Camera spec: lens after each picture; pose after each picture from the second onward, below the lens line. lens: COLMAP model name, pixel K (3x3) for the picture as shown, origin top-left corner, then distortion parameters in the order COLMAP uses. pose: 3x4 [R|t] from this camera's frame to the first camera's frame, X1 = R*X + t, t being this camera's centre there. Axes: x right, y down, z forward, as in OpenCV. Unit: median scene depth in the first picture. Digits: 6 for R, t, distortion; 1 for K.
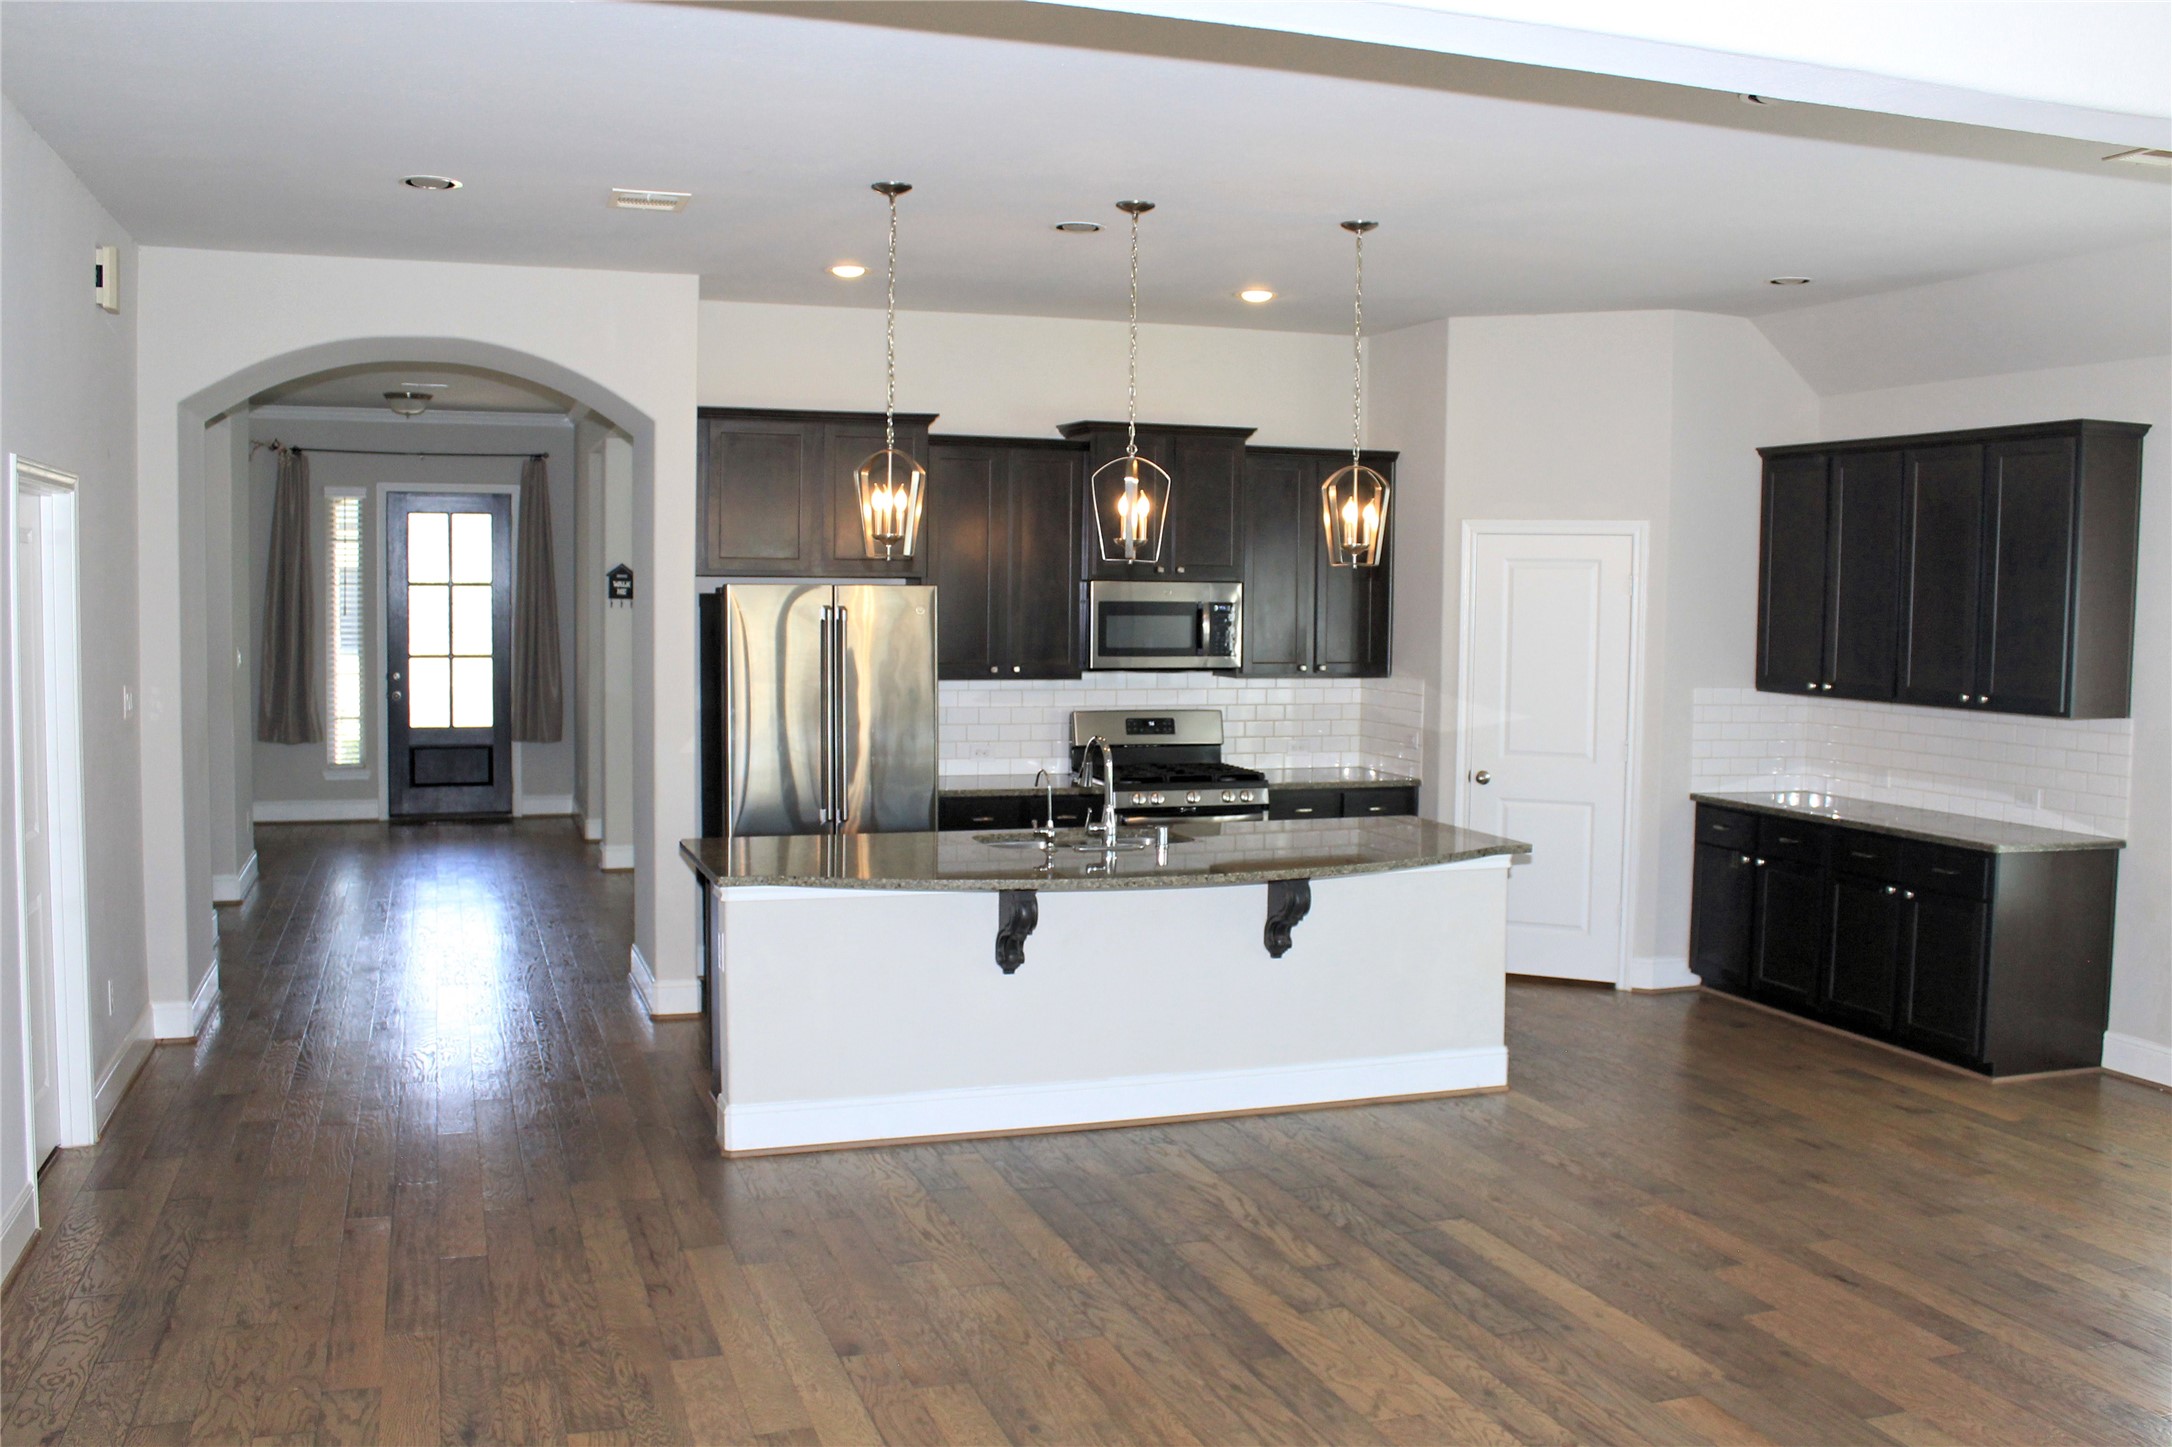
lens RADIAL K [[1896.3, 0, 1094.7], [0, 1896.3, 650.9], [0, 0, 1]] dist [-0.148670, 0.093238]
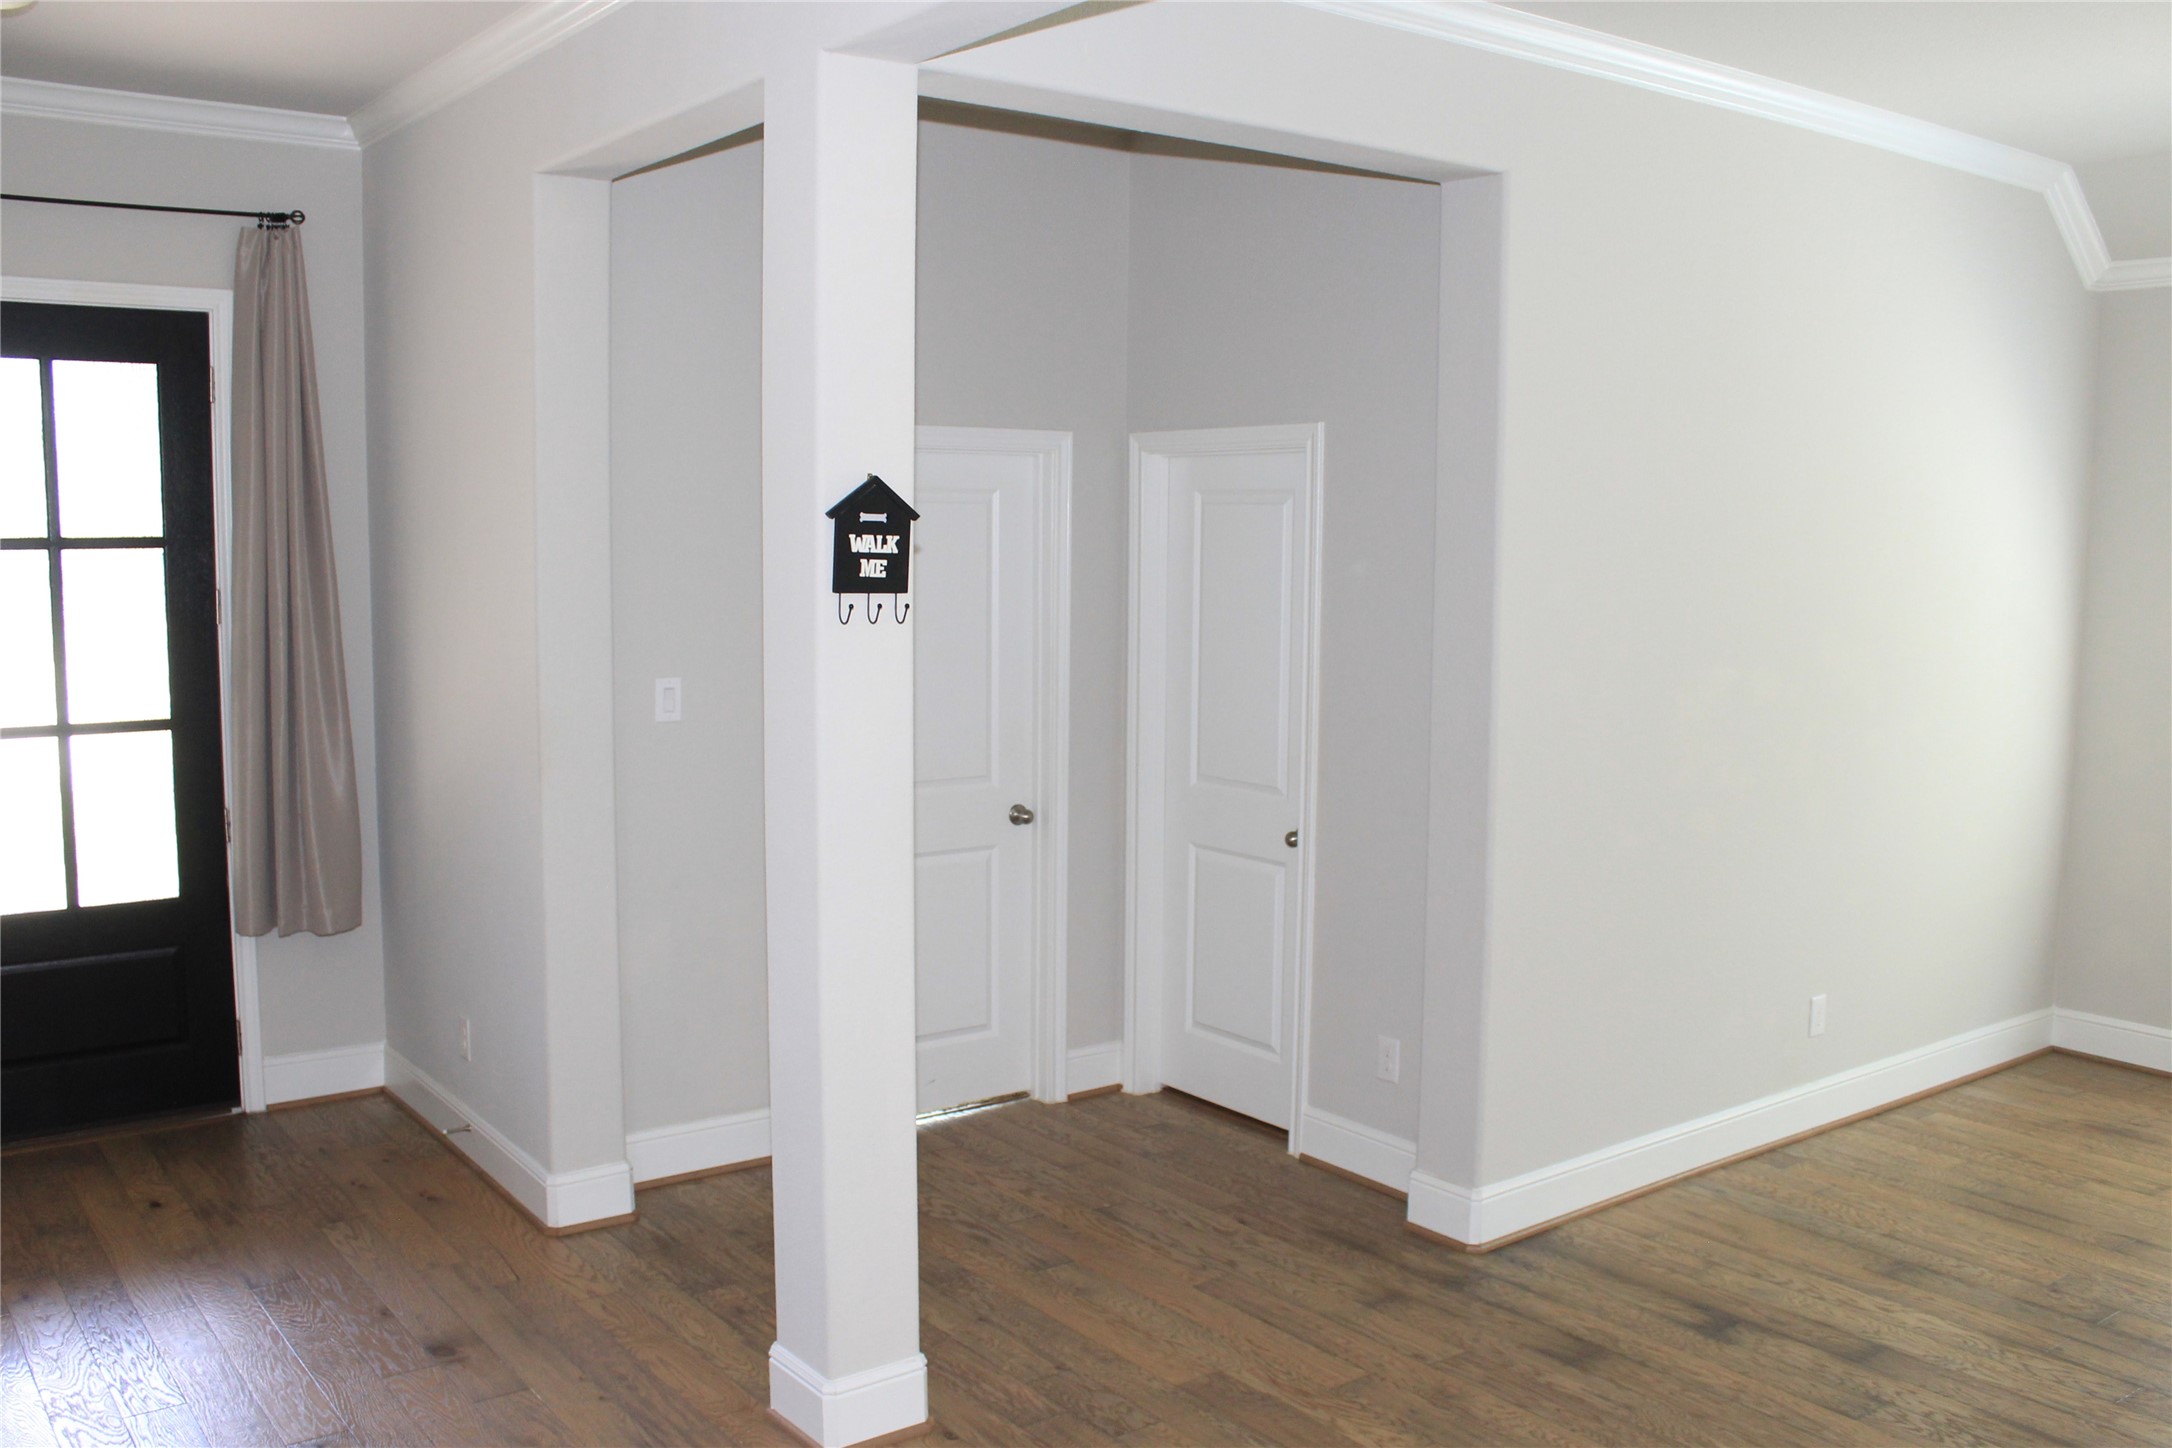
lens RADIAL K [[1896.3, 0, 1070.6], [0, 1896.3, 734.2], [0, 0, 1]] dist [-0.148670, 0.093238]
pose [[0.955038, -0.034020, 0.294526, -0.434285], [0.011870, 0.996986, 0.076667, -0.038951], [-0.296246, -0.069724, 0.952563, 0.974142]]
